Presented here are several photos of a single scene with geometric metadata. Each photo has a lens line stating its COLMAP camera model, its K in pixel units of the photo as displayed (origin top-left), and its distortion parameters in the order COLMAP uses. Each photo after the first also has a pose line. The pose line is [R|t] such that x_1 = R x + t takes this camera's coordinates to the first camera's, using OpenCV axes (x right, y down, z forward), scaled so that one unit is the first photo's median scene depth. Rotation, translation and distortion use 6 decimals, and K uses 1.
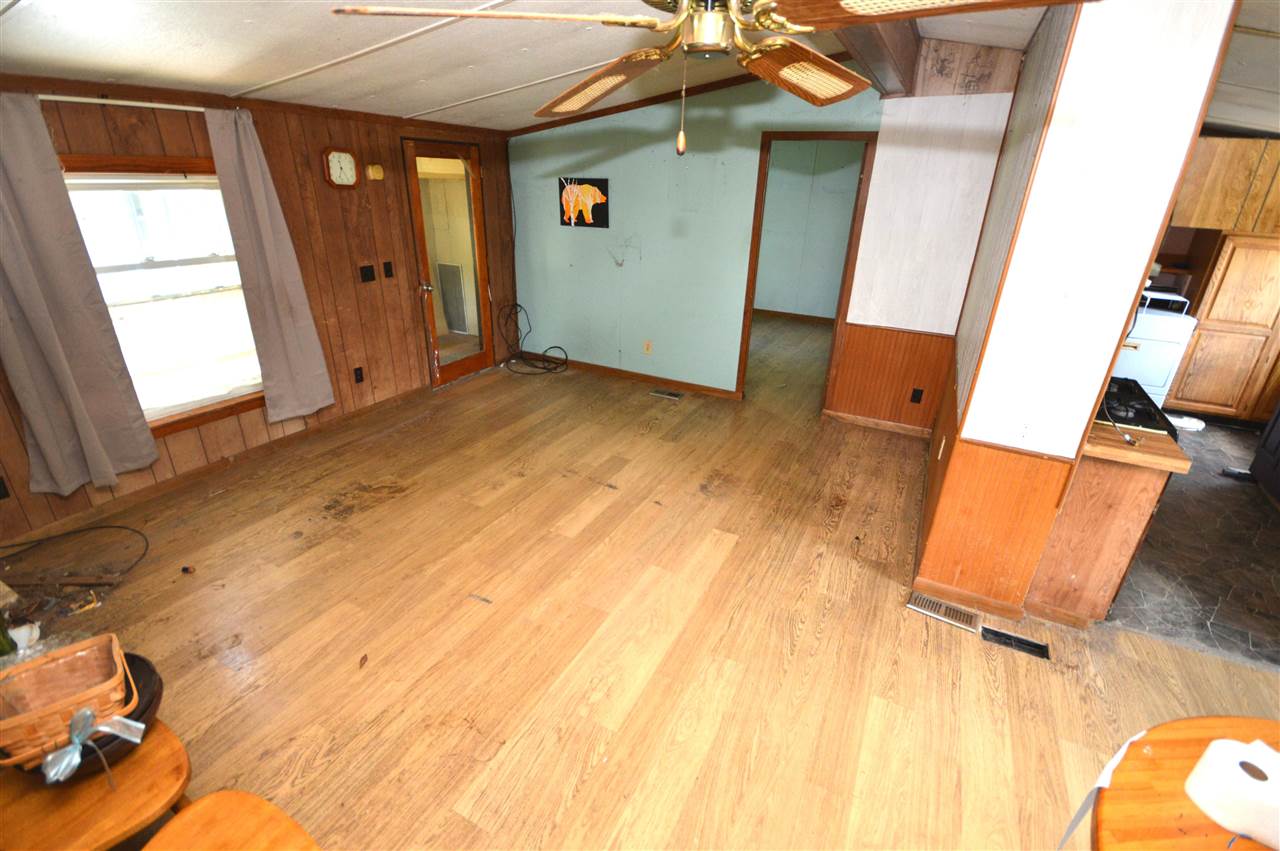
lens RADIAL K [[573.1, 0, 640.0], [0, 573.1, 425.5], [0, 0, 1]] dist [0.001382, 0.000007]
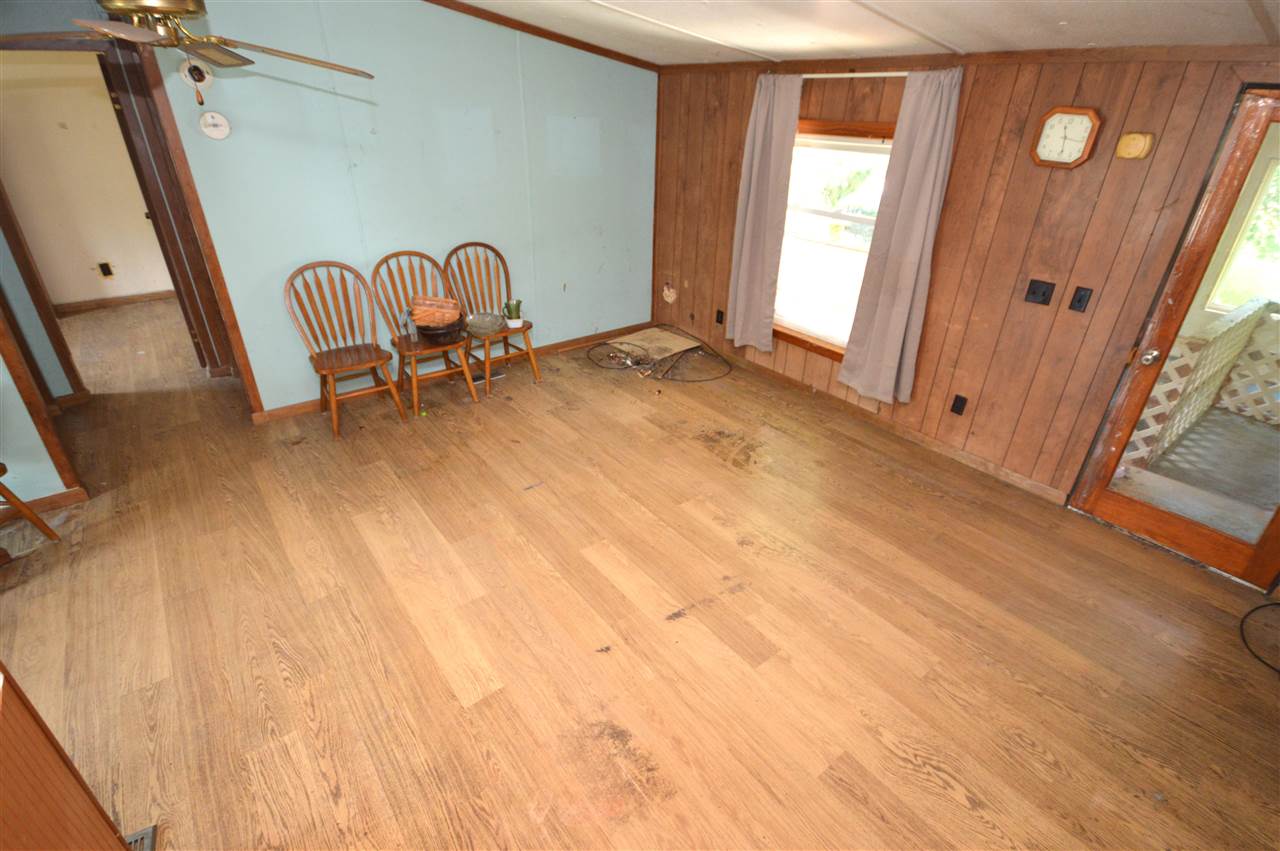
lens RADIAL K [[606.6, 0, 643.7], [0, 606.6, 426.6], [0, 0, 1]] dist [0.003400, 0.000605]
pose [[-0.414117, 0.391940, -0.821517, 0.463333], [-0.395665, 0.735300, 0.550257, -0.431712], [0.819729, 0.552917, -0.149424, 0.970584]]
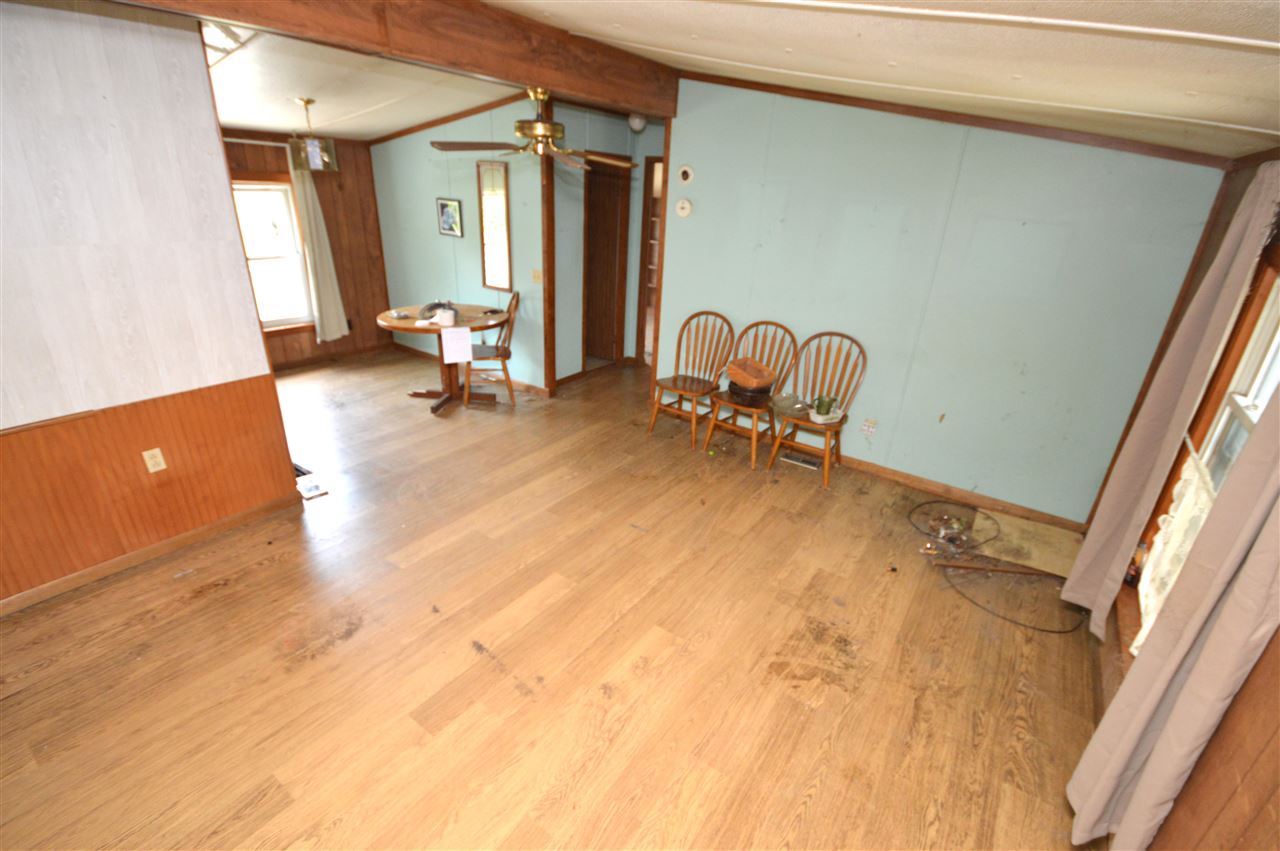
lens RADIAL K [[573.1, 0, 640.0], [0, 573.1, 425.5], [0, 0, 1]] dist [0.001382, 0.000007]
pose [[-0.987571, -0.126566, 0.093196, -0.275813], [-0.019538, 0.687197, 0.726209, -0.589142], [-0.155957, 0.715361, -0.681128, 1.269768]]
